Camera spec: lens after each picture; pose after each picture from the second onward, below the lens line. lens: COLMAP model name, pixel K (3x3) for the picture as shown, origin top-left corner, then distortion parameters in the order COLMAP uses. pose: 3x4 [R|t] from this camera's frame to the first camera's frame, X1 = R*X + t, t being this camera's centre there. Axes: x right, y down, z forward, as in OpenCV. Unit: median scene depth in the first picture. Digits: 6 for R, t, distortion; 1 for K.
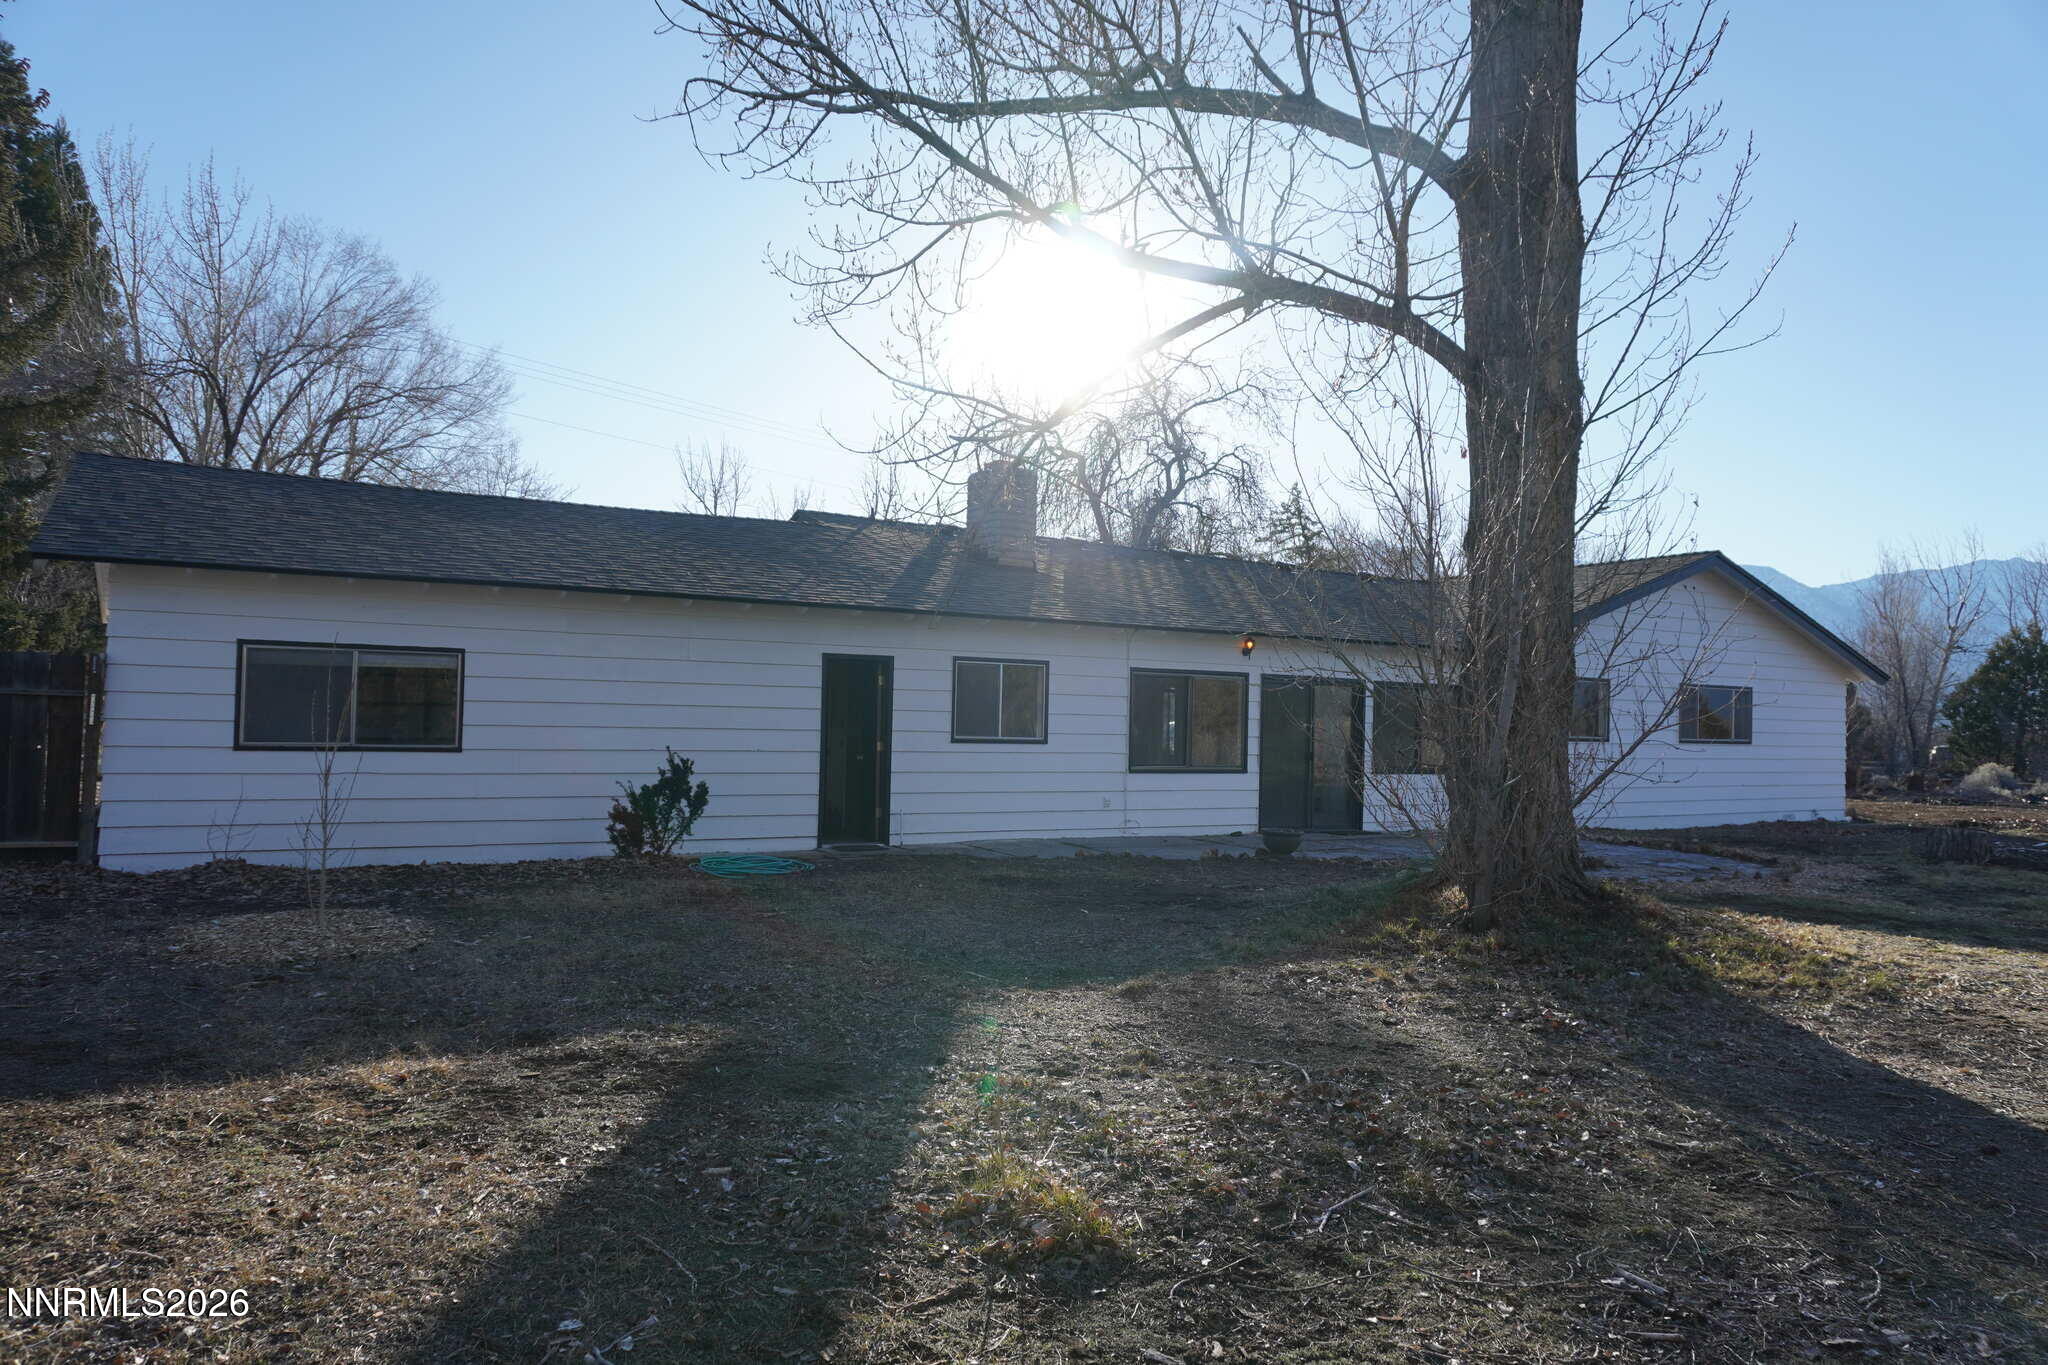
lens RADIAL K [[1374.4, 0, 1024.0], [0, 1374.4, 682.5], [0, 0, 1]] dist [-0.041501, 0.039333]
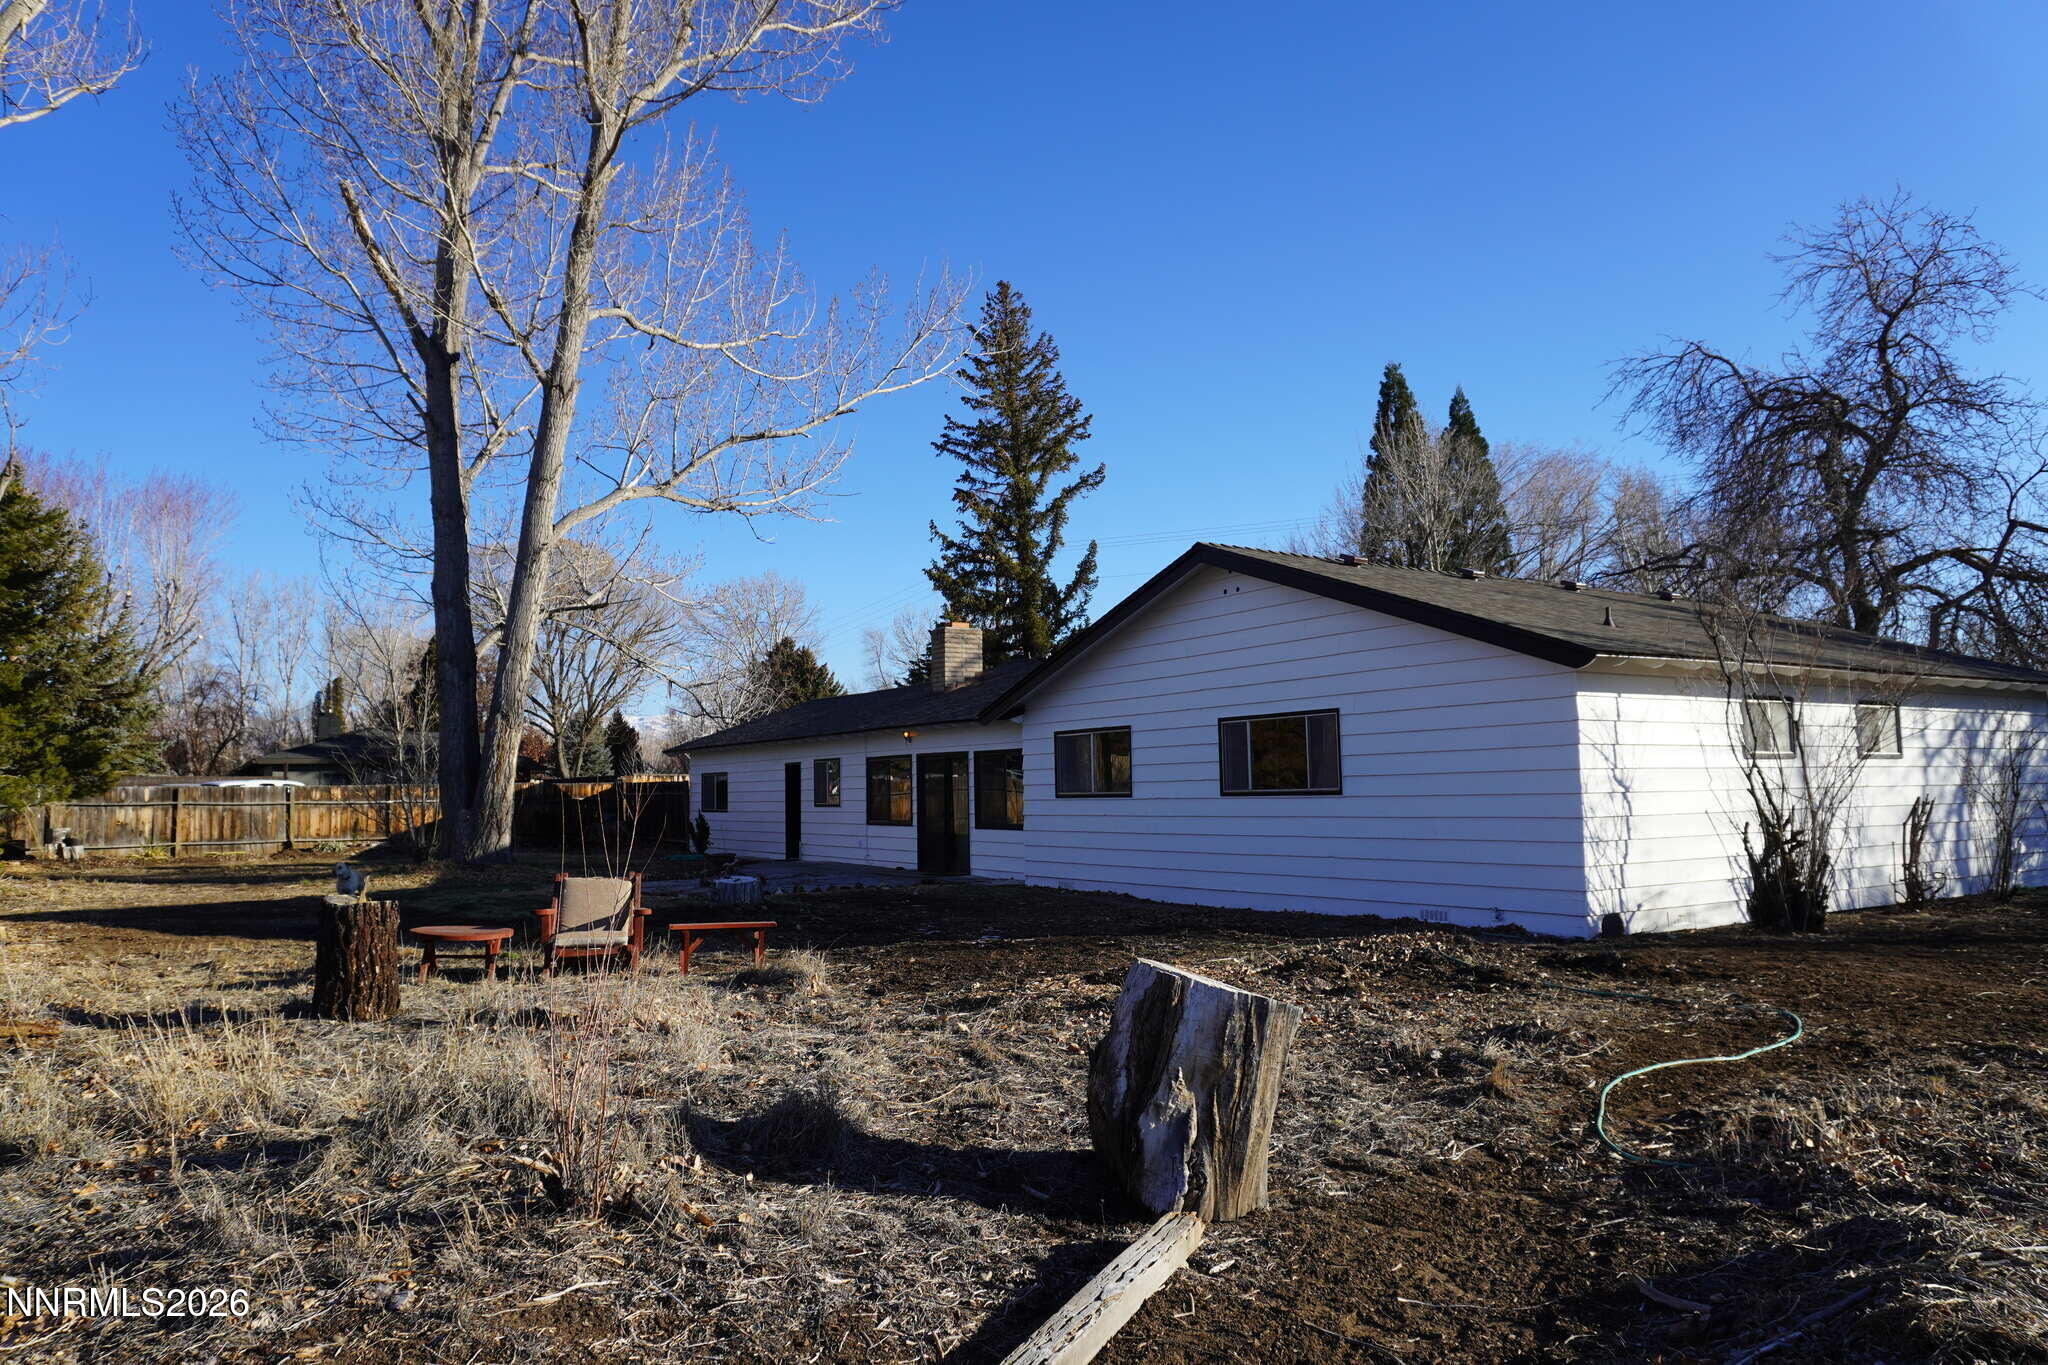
lens RADIAL K [[1374.4, 0, 1024.0], [0, 1374.4, 682.5], [0, 0, 1]] dist [-0.041501, 0.039333]
pose [[0.011371, -0.083885, -0.996411, 1.934581], [0.076720, 0.993611, -0.082774, 0.055653], [0.996988, -0.075503, 0.017734, 1.354154]]
